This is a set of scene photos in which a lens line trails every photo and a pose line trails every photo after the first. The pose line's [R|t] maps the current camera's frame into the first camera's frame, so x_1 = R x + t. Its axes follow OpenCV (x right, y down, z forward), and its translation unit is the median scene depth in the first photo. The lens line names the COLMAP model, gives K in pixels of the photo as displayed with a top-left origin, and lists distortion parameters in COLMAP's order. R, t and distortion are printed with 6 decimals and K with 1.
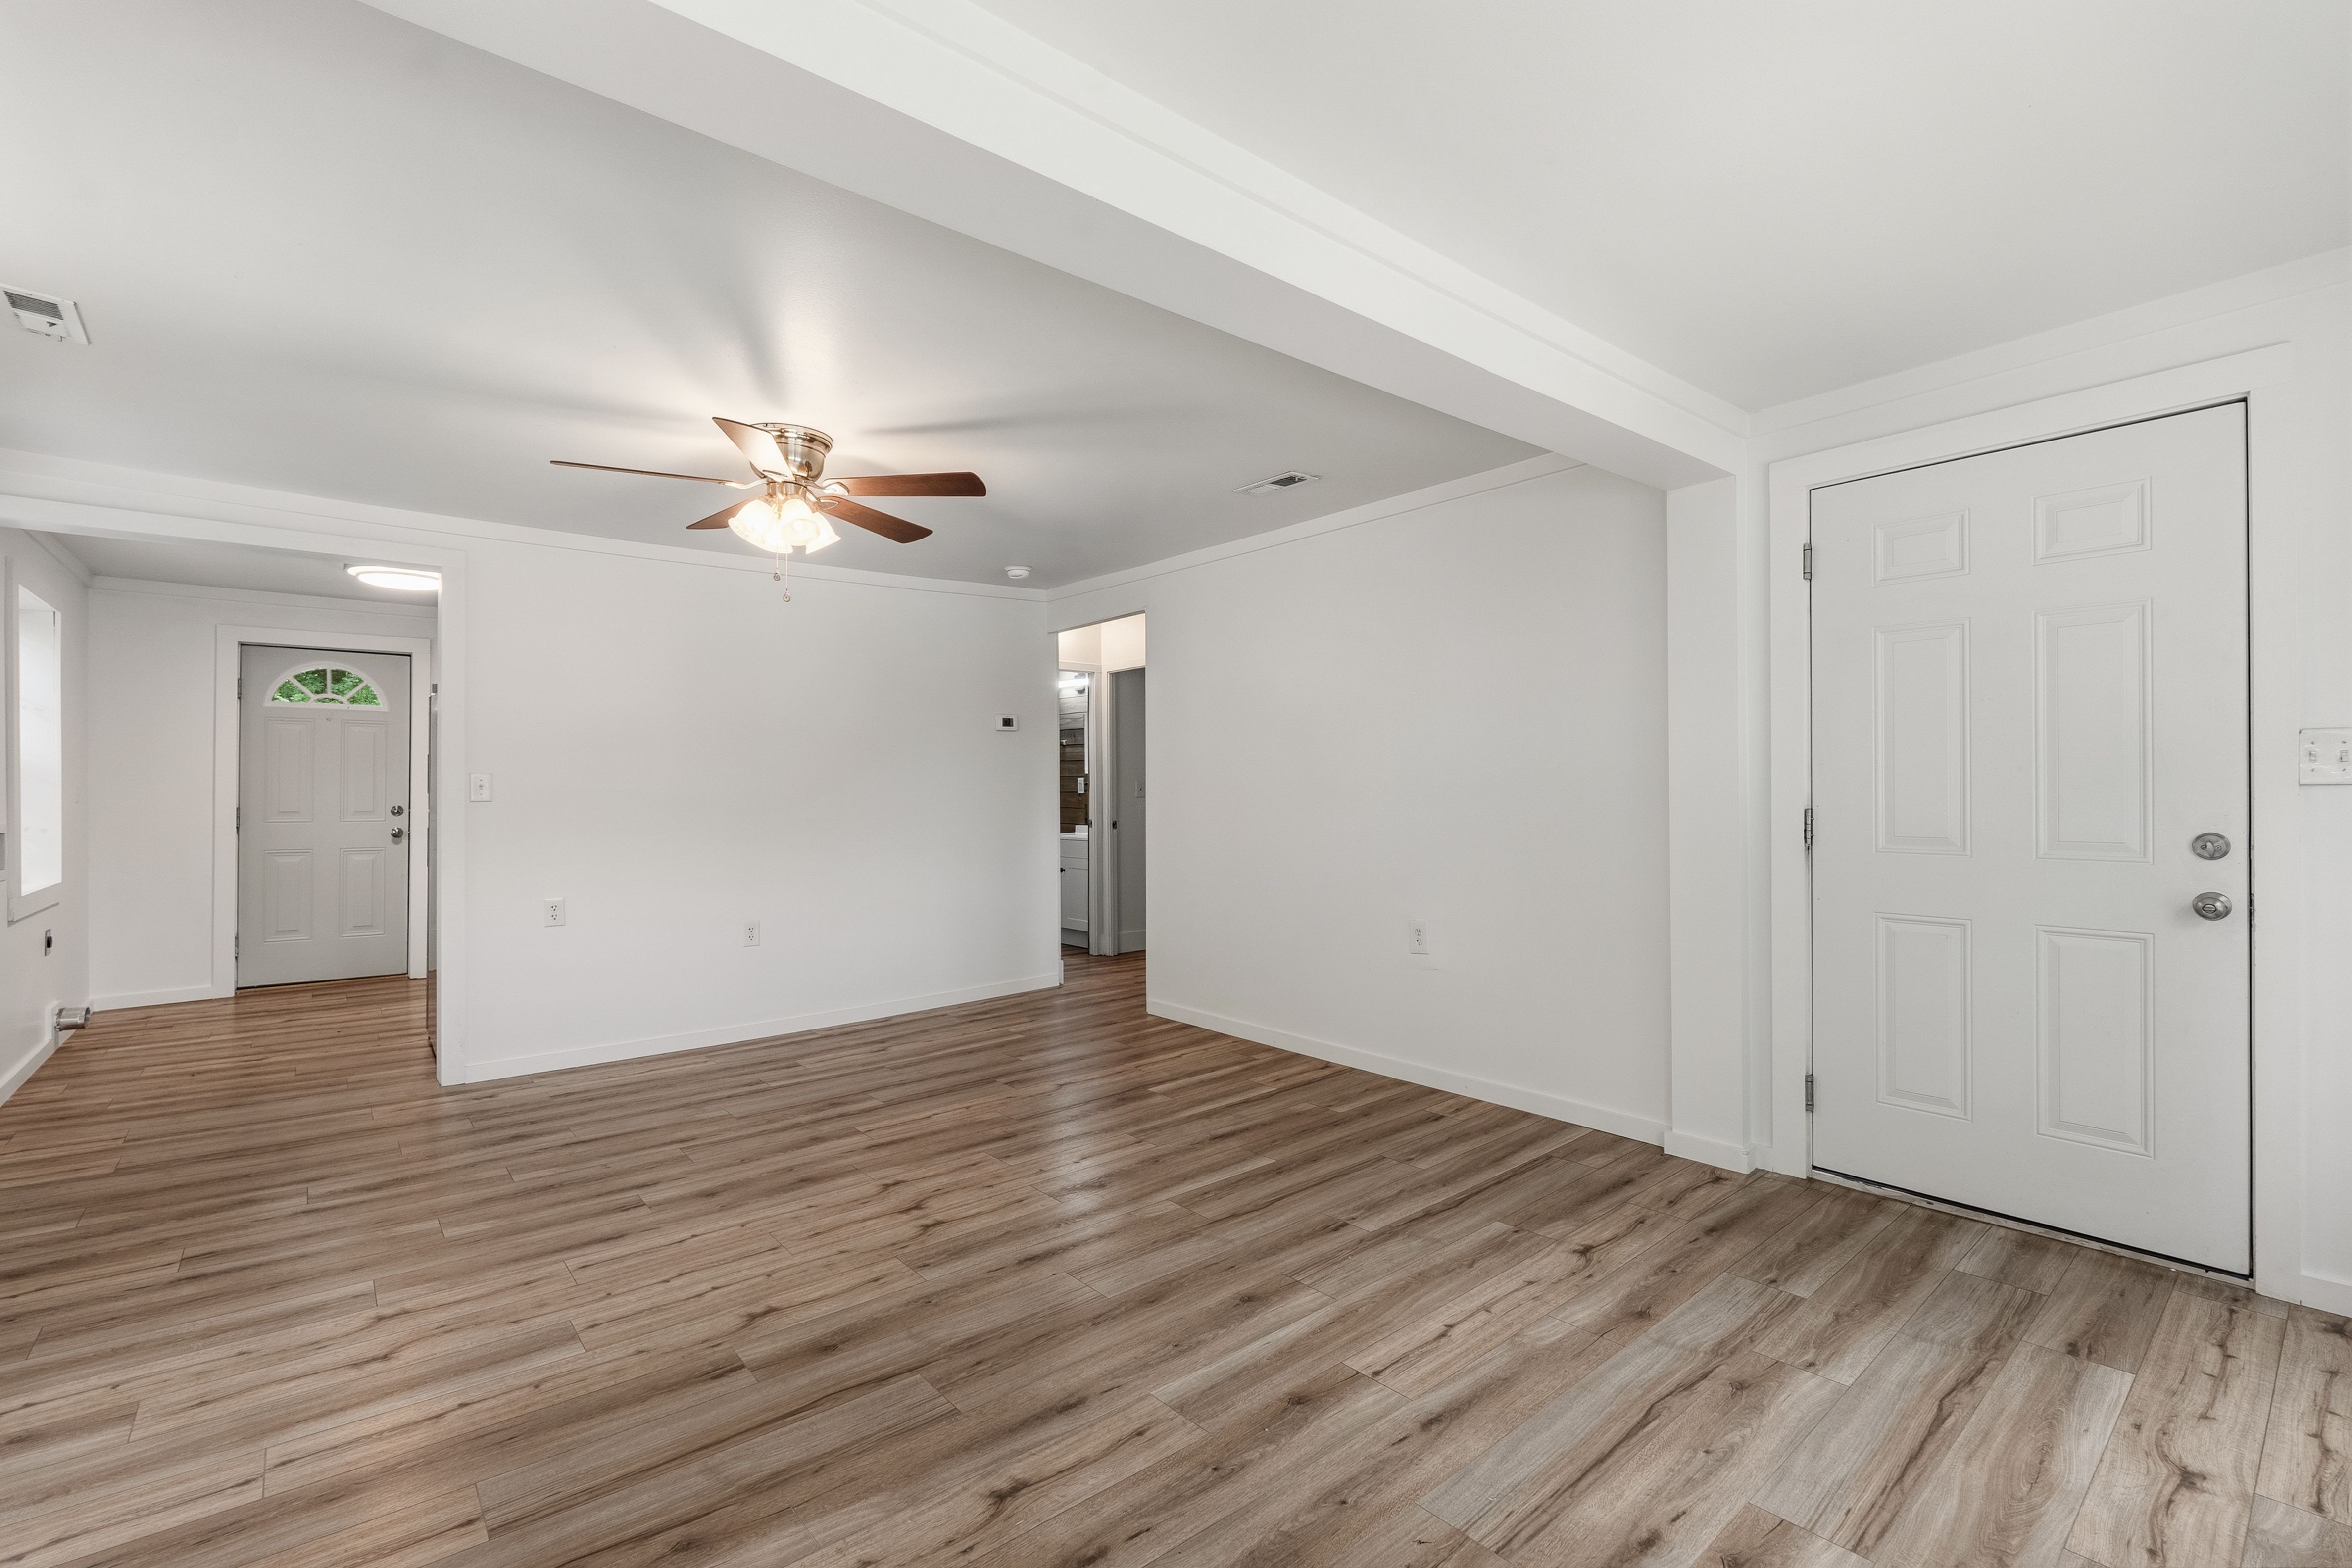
lens RADIAL K [[1026.4, 0, 1164.1], [0, 1026.4, 782.5], [0, 0, 1]] dist [-0.005131, -0.000209]
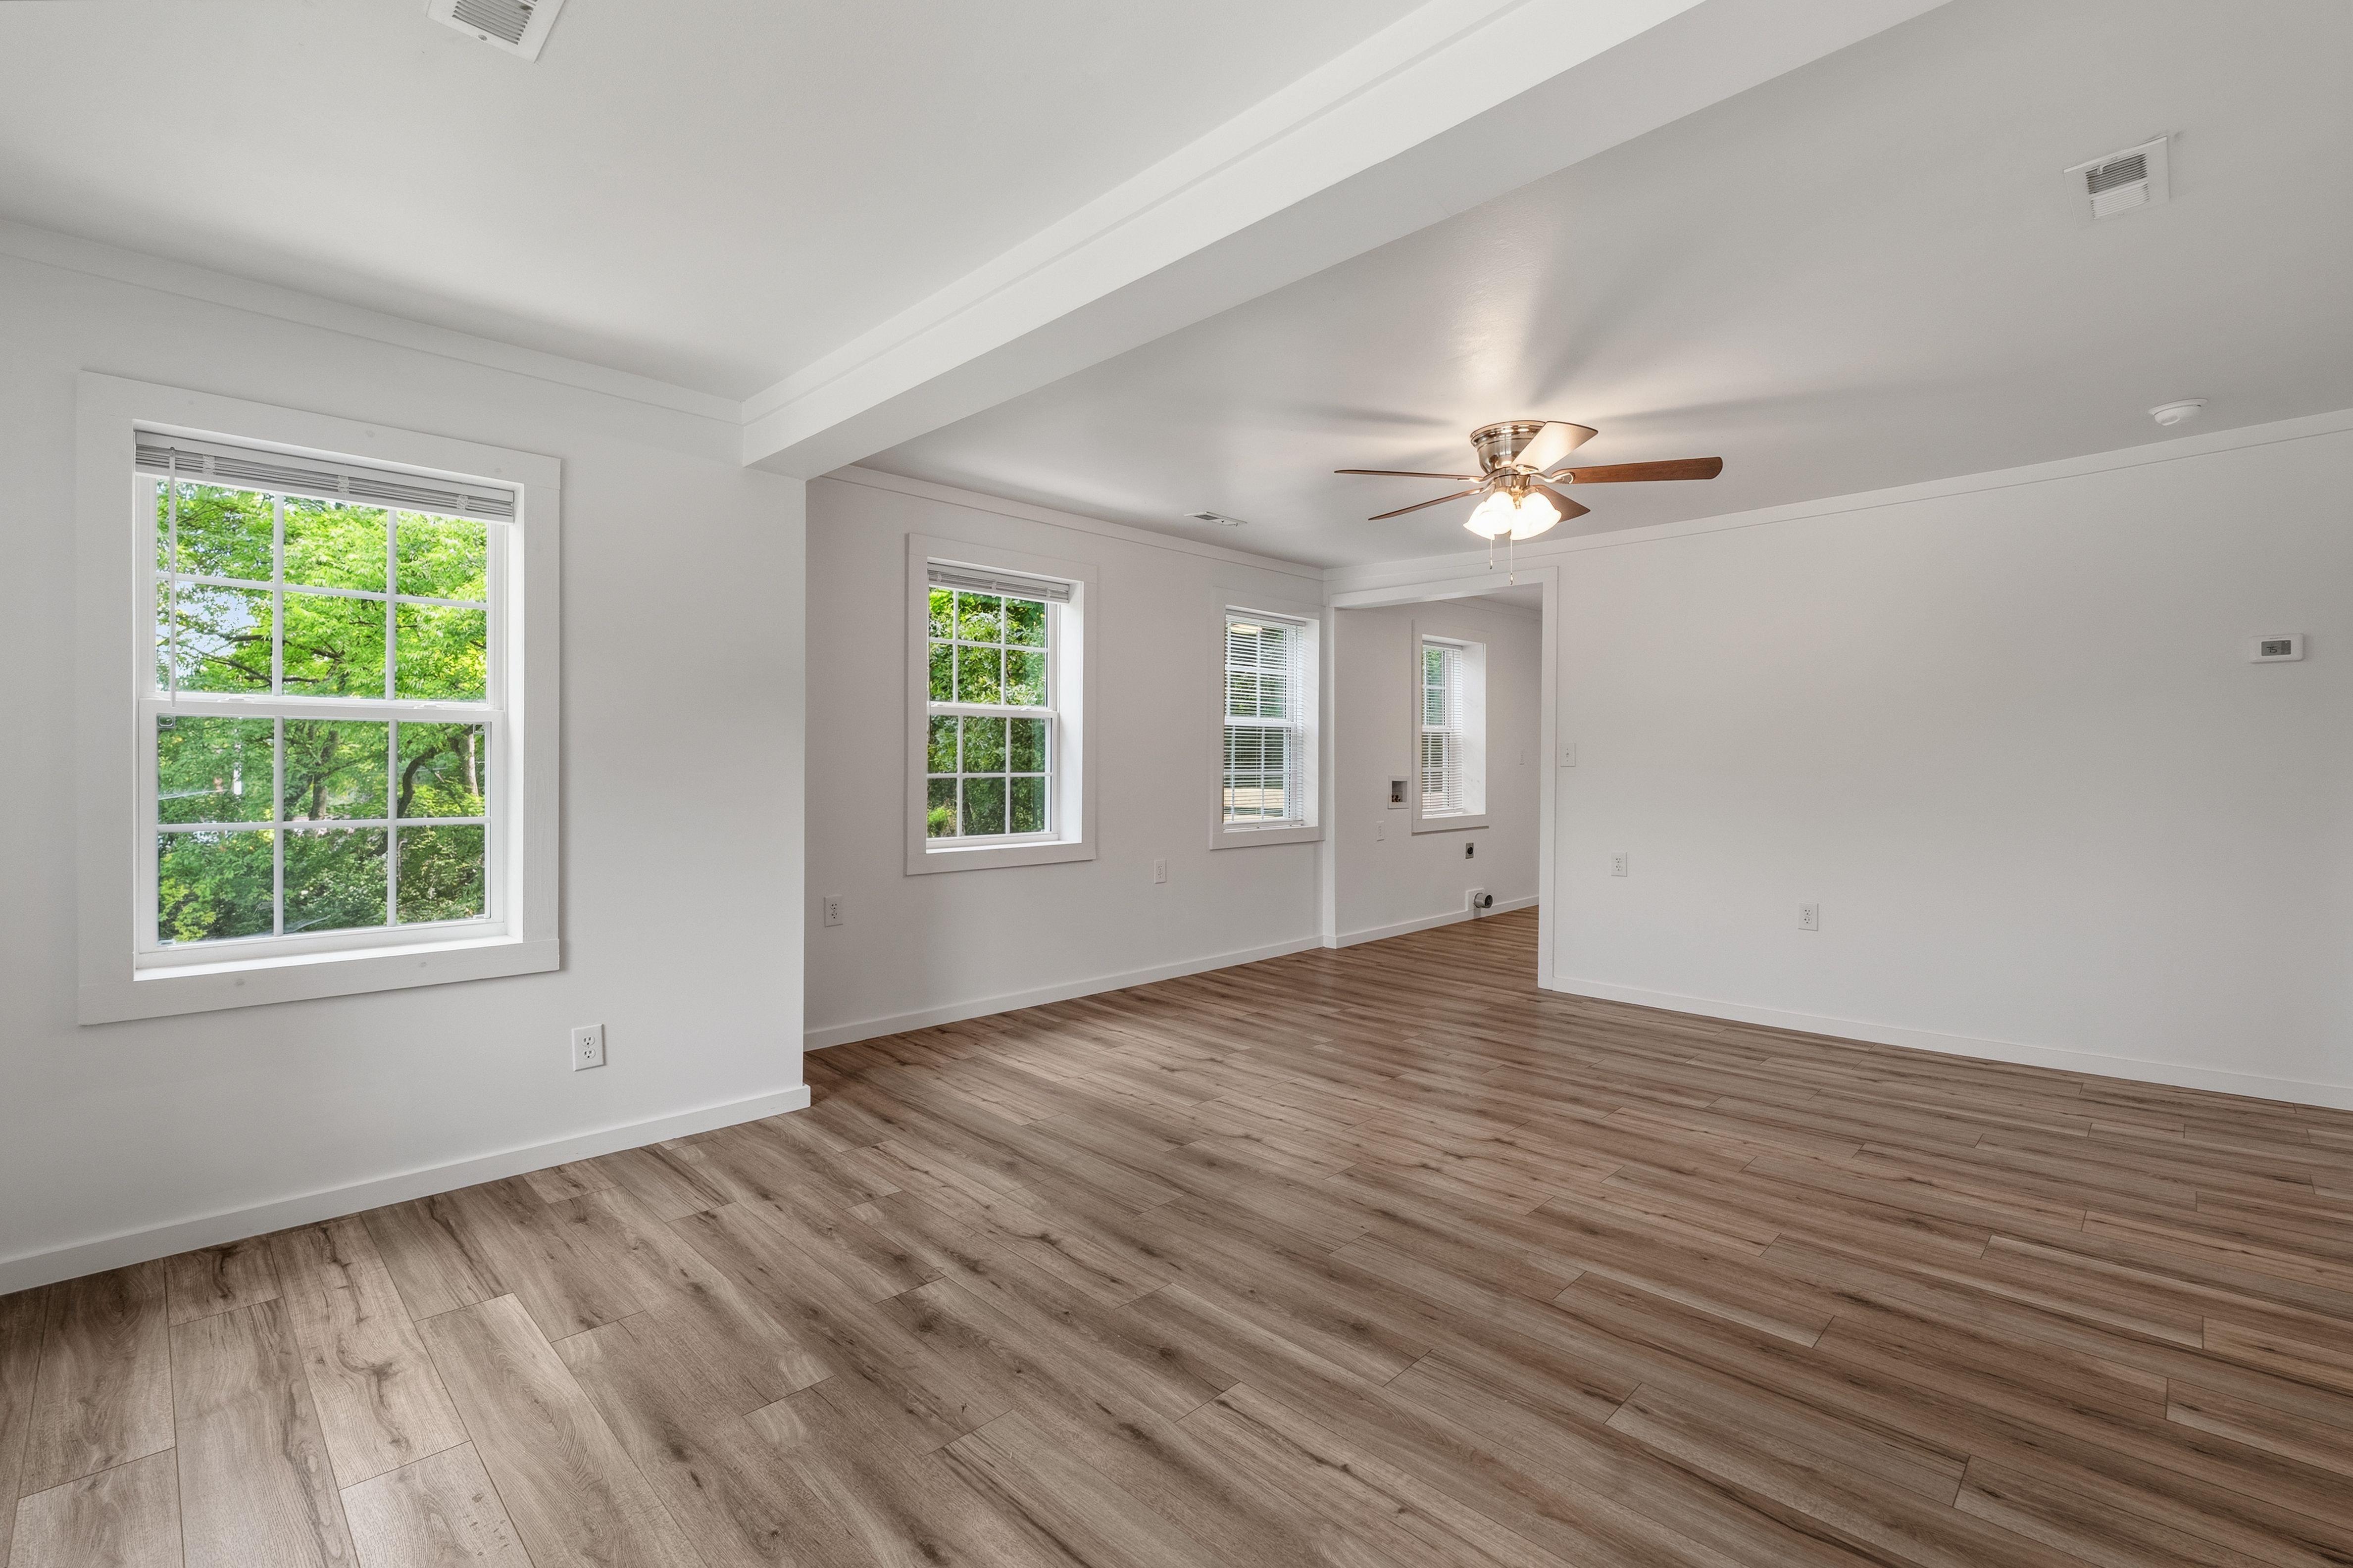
lens RADIAL K [[1026.7, 0, 1179.9], [0, 1026.7, 769.8], [0, 0, 1]] dist [-0.005131, -0.000209]
pose [[0.103063, 0.015470, -0.994554, 0.793474], [0.005668, 0.999854, 0.016140, -0.001141], [0.994659, -0.007300, 0.102960, 0.628317]]
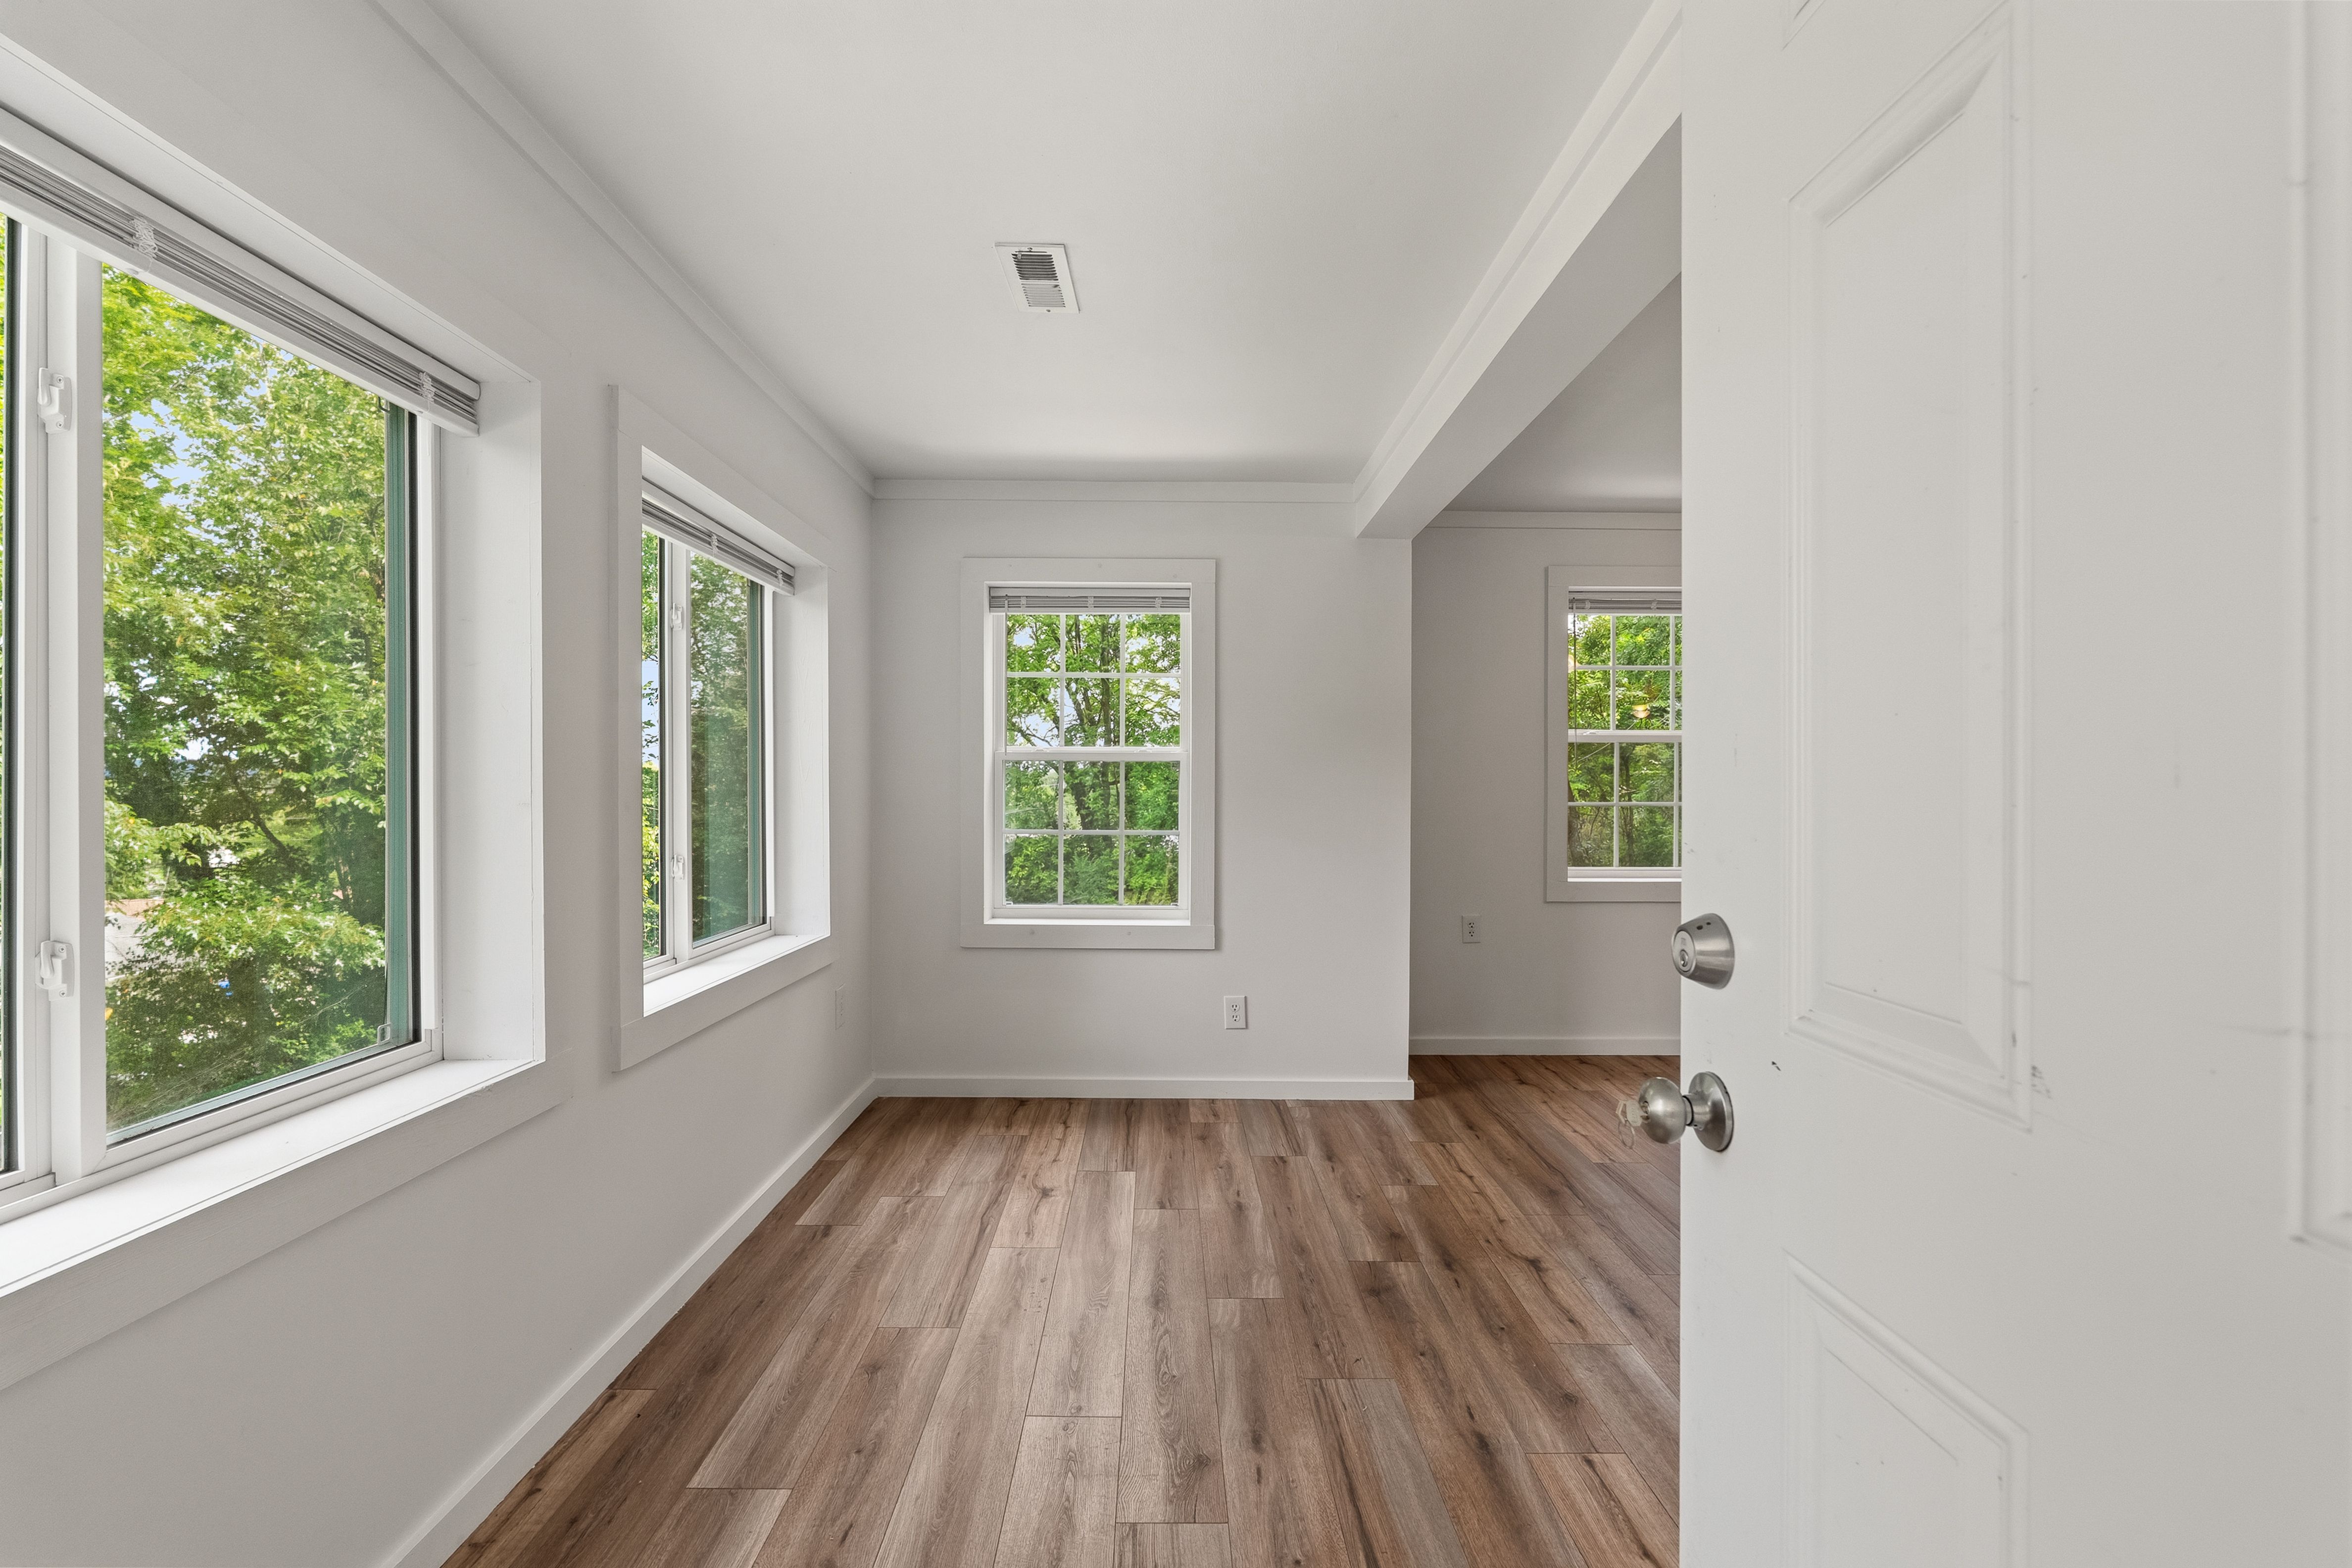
lens RADIAL K [[1026.4, 0, 1190.2], [0, 1026.4, 795.8], [0, 0, 1]] dist [-0.005131, -0.000209]
pose [[-0.617685, 0.011784, -0.786338, 0.786866], [0.010911, 0.999920, 0.006414, 0.002152], [0.786350, -0.004618, -0.617764, 0.917125]]
